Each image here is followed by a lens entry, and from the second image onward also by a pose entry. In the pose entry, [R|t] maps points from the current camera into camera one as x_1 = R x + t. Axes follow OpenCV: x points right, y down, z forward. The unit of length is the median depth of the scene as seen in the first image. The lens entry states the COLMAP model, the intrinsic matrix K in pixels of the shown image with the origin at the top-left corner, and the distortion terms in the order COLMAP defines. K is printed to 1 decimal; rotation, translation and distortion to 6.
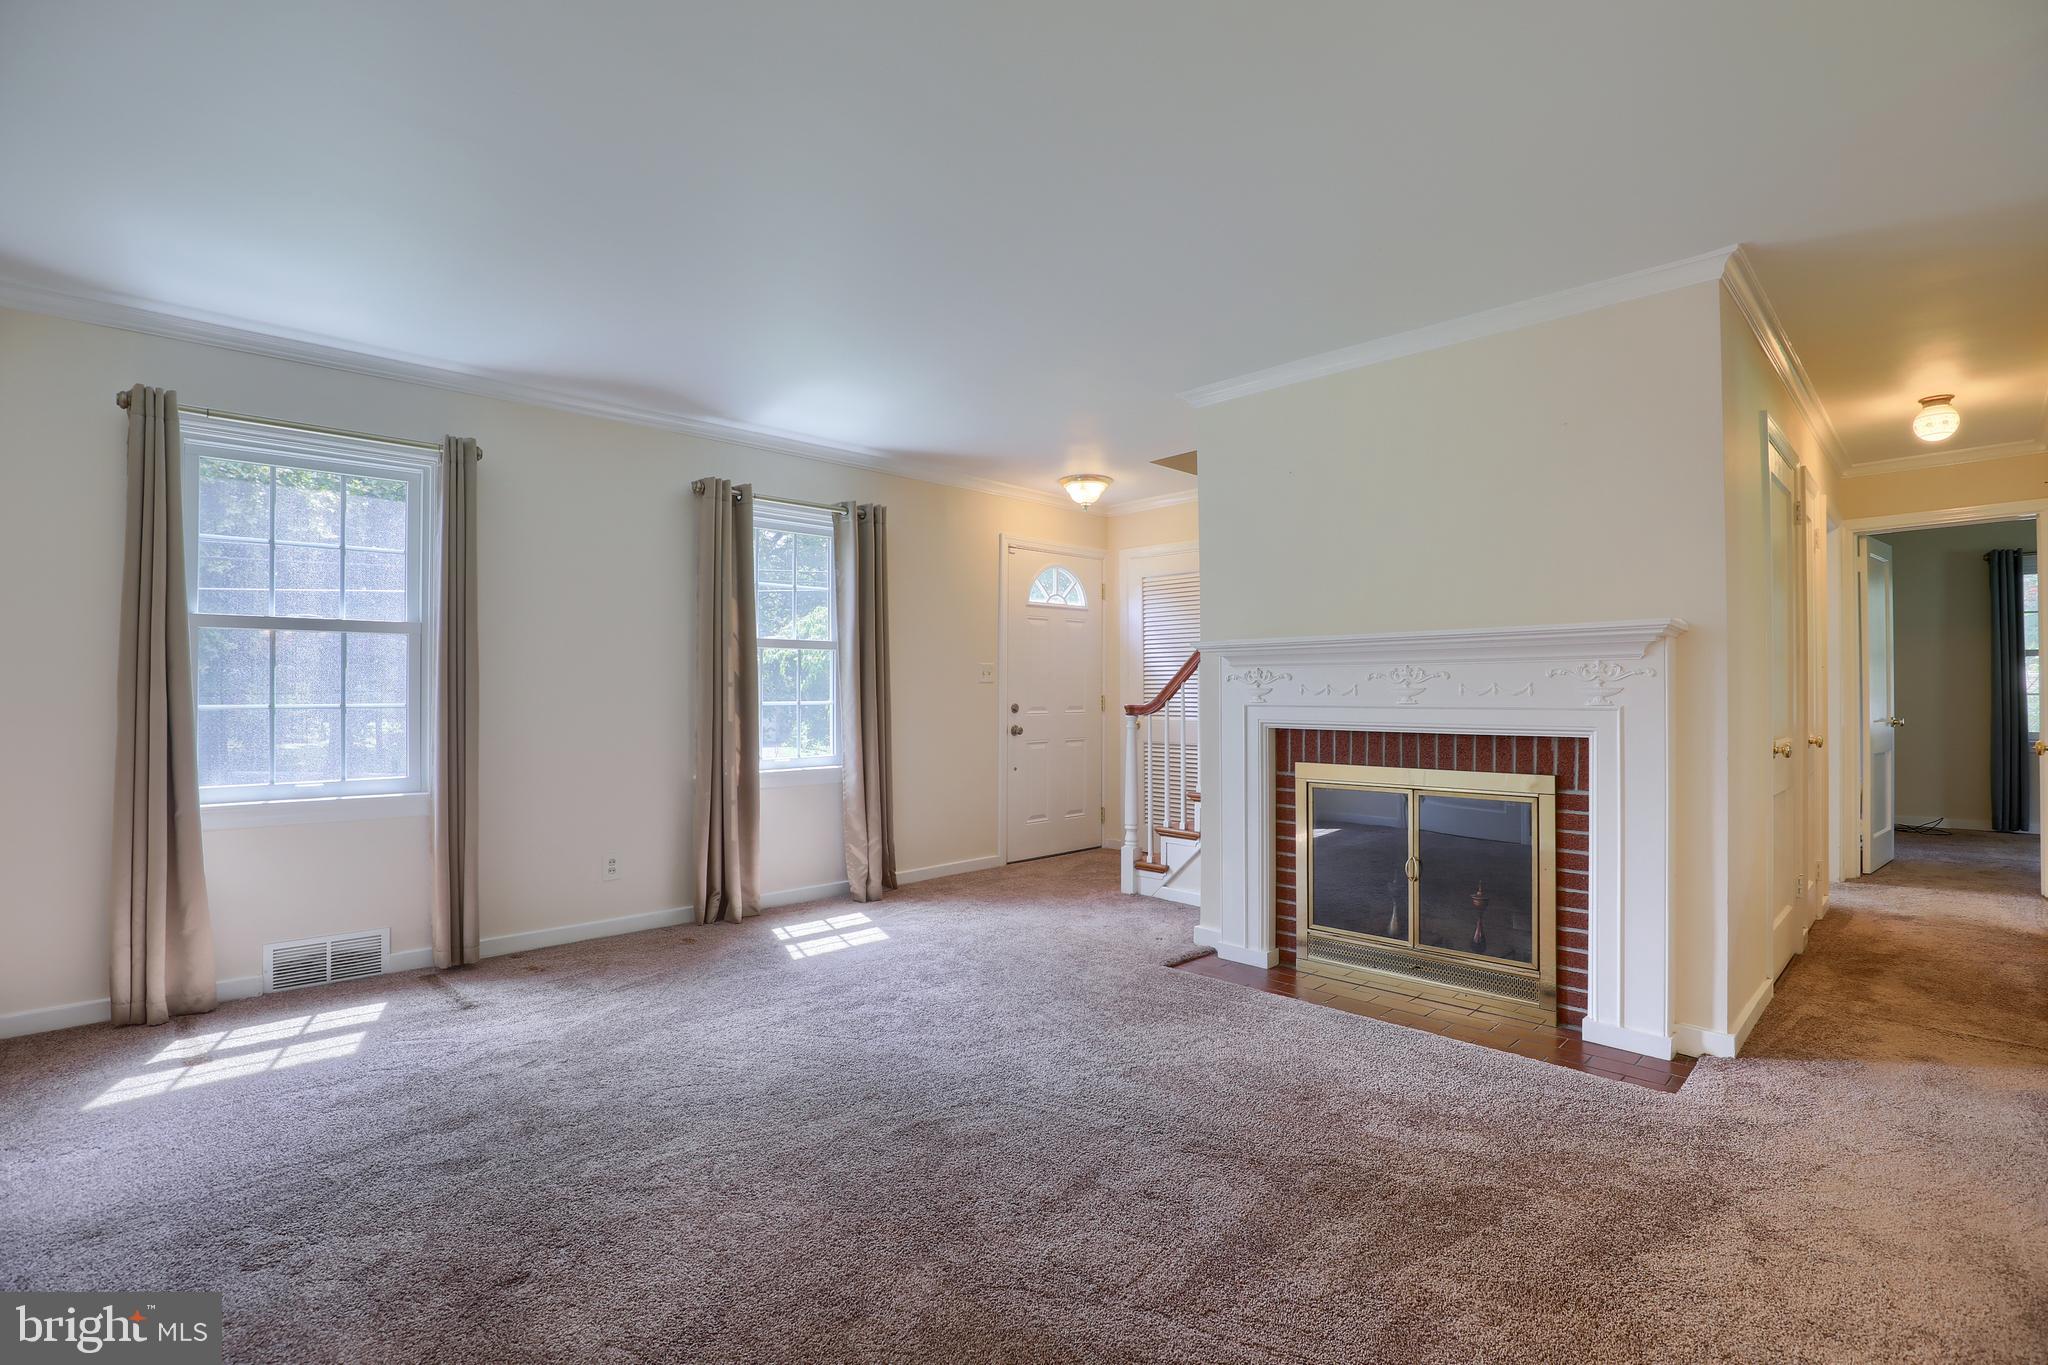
lens RADIAL K [[938.7, 0, 1025.8], [0, 938.7, 685.6], [0, 0, 1]] dist [-0.028560, 0.001689]
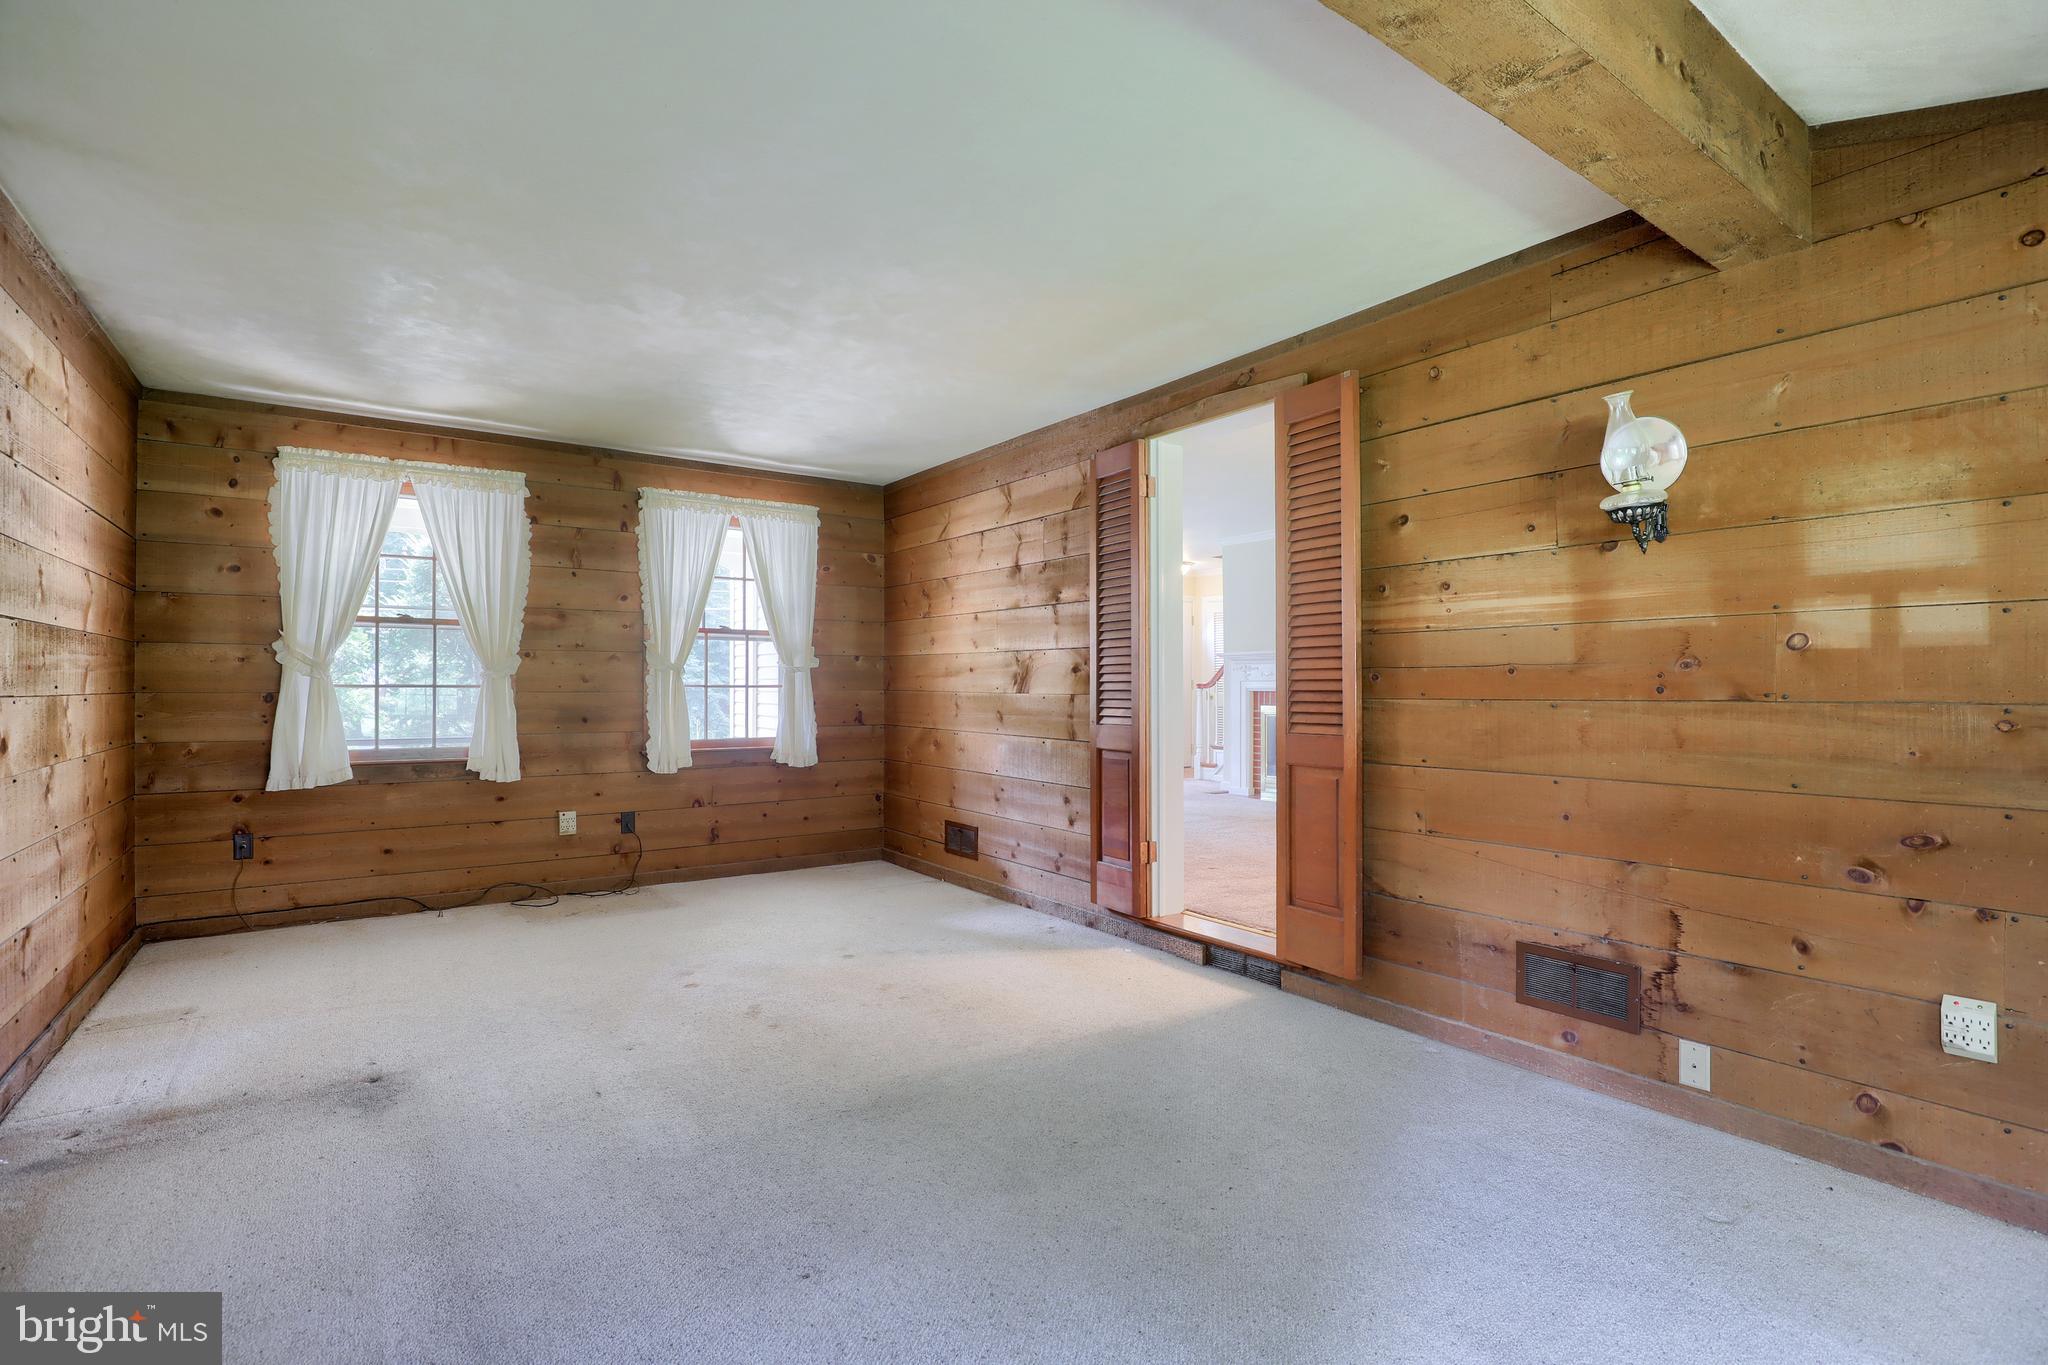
lens RADIAL K [[938.7, 0, 1025.8], [0, 938.7, 685.6], [0, 0, 1]] dist [-0.028560, 0.001689]
pose [[0.988264, 0.003703, -0.152710, 0.069578], [-0.003258, 0.999990, 0.003163, 0.026669], [0.152720, -0.002628, 0.988266, -1.353103]]
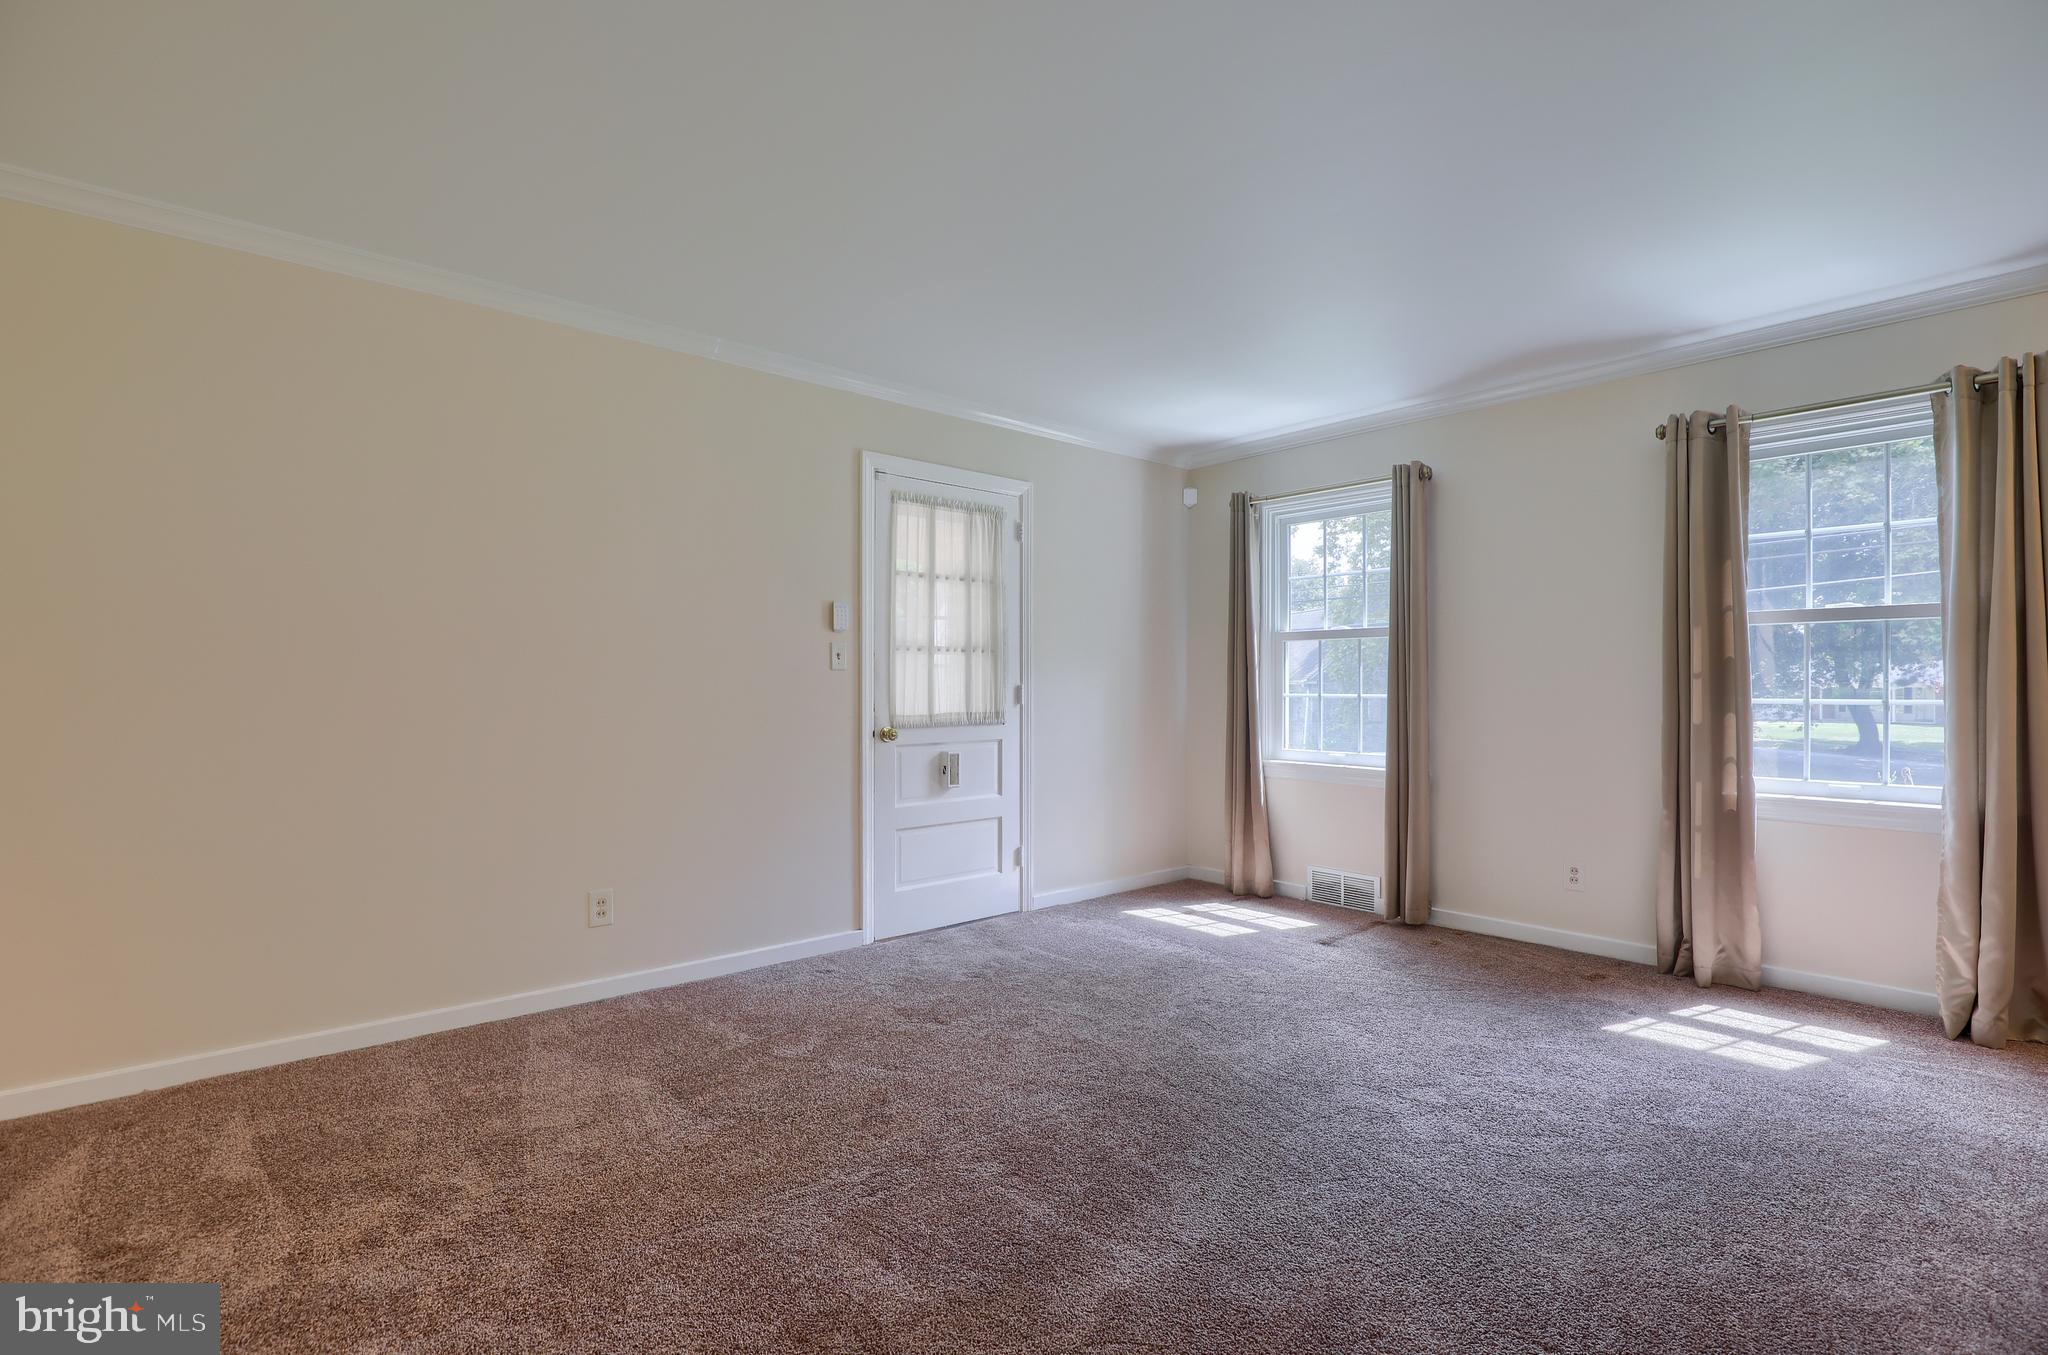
lens RADIAL K [[964.3, 0, 1035.6], [0, 964.3, 684.7], [0, 0, 1]] dist [-0.017994, -0.000303]
pose [[-0.038758, -0.000691, -0.999248, 0.579319], [0.005360, 0.999985, -0.000899, 0.004749], [0.999234, -0.005391, -0.038754, 0.570127]]
